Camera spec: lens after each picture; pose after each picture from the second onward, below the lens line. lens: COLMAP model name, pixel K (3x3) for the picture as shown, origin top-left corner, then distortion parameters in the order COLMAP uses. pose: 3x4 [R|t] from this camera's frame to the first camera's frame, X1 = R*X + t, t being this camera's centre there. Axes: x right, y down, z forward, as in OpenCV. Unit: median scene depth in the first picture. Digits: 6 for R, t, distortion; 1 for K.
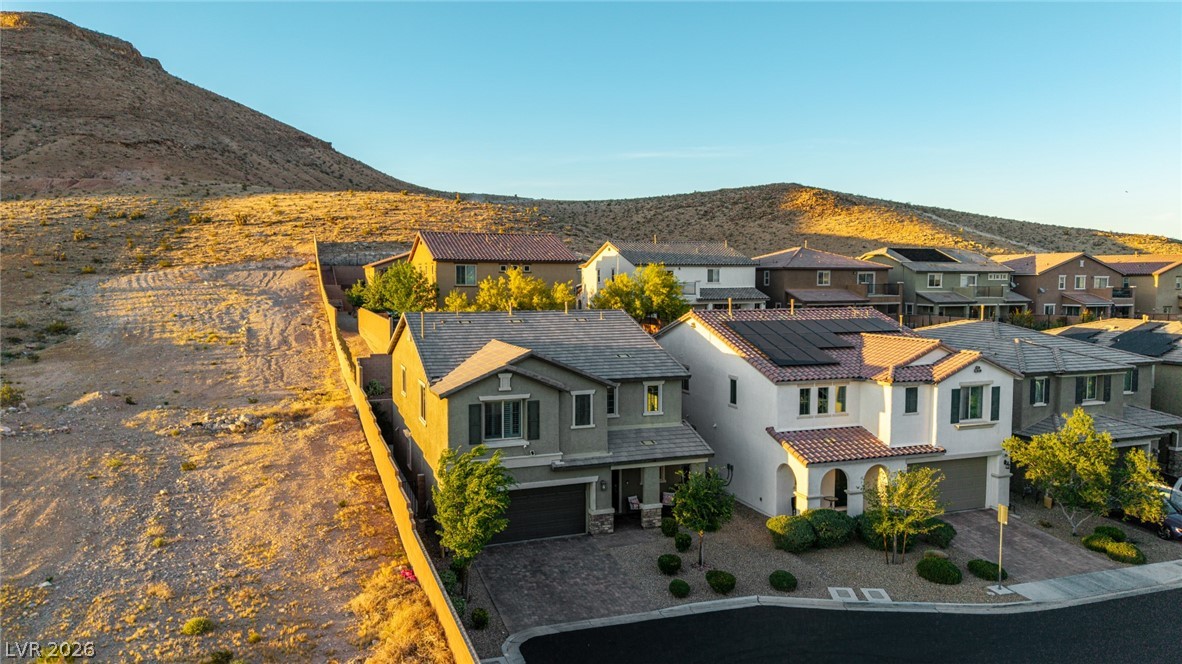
lens RADIAL K [[788.8, 0, 588.8], [0, 788.8, 329.8], [0, 0, 1]] dist [0.047806, -0.056996]
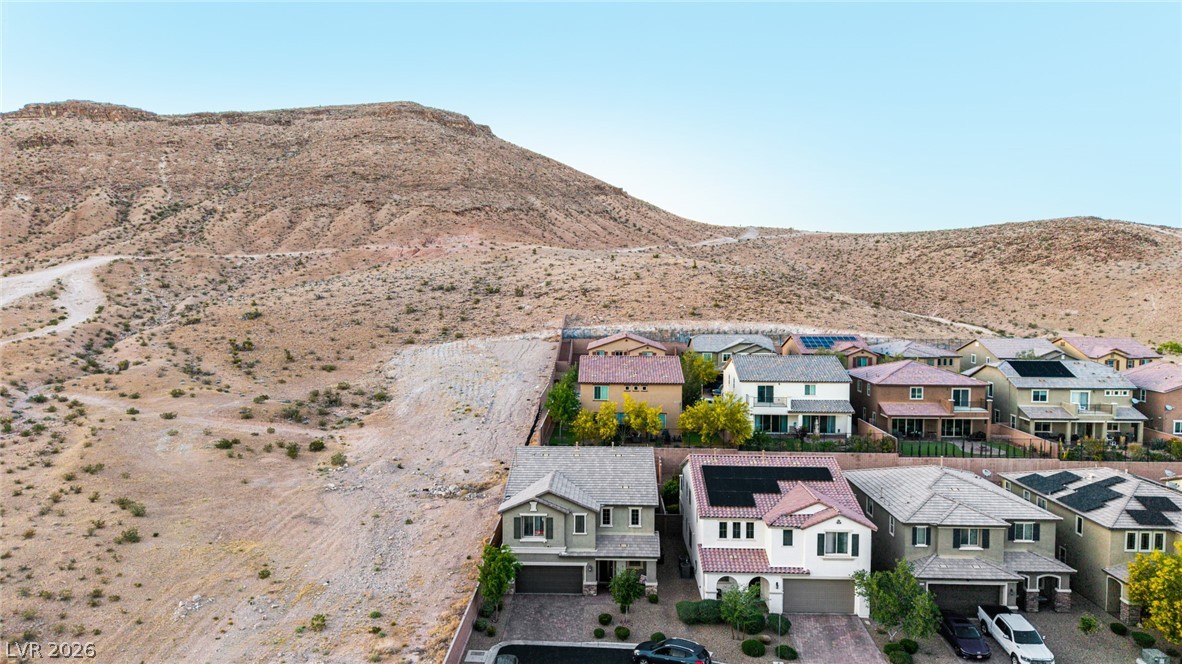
lens RADIAL K [[788.8, 0, 590.6], [0, 788.8, 334.2], [0, 0, 1]] dist [0.047806, -0.056996]
pose [[0.928787, 0.024720, -0.369788, 0.348137], [-0.027554, 0.999617, -0.002383, -0.169194], [0.369587, 0.012403, 0.929113, -0.342004]]
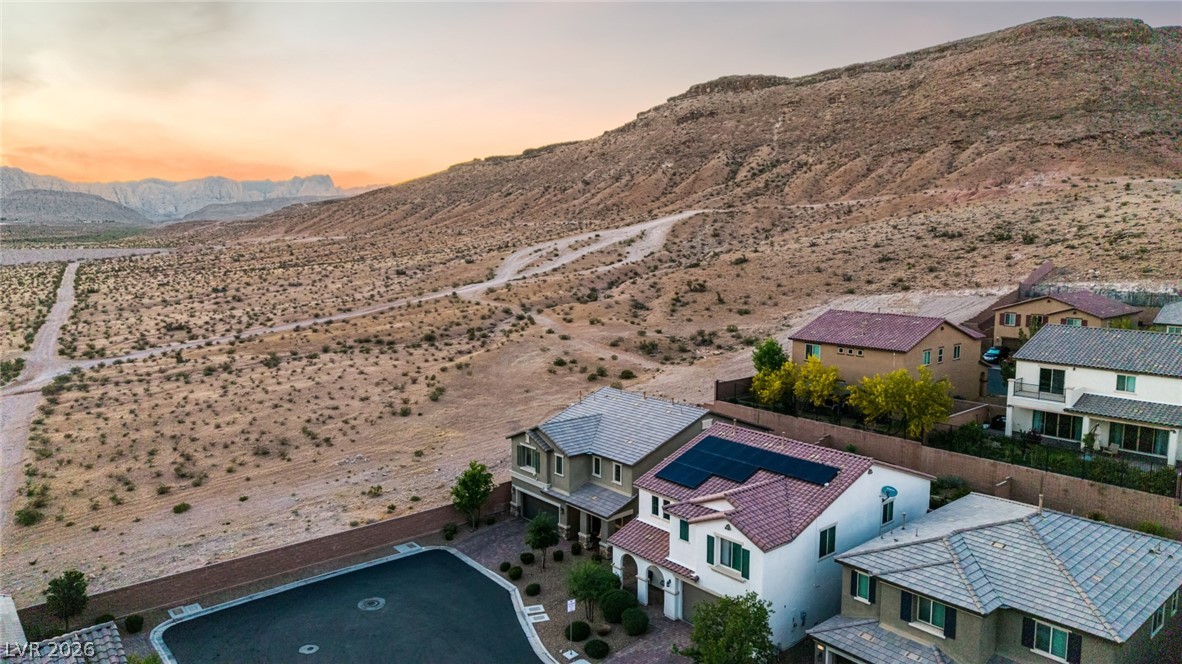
lens RADIAL K [[788.8, 0, 586.7], [0, 788.8, 335.7], [0, 0, 1]] dist [0.047806, -0.056996]
pose [[0.344412, 0.116938, -0.931508, 0.848425], [-0.064784, 0.992807, 0.100680, -0.191946], [0.936581, 0.025672, 0.349510, 0.228860]]
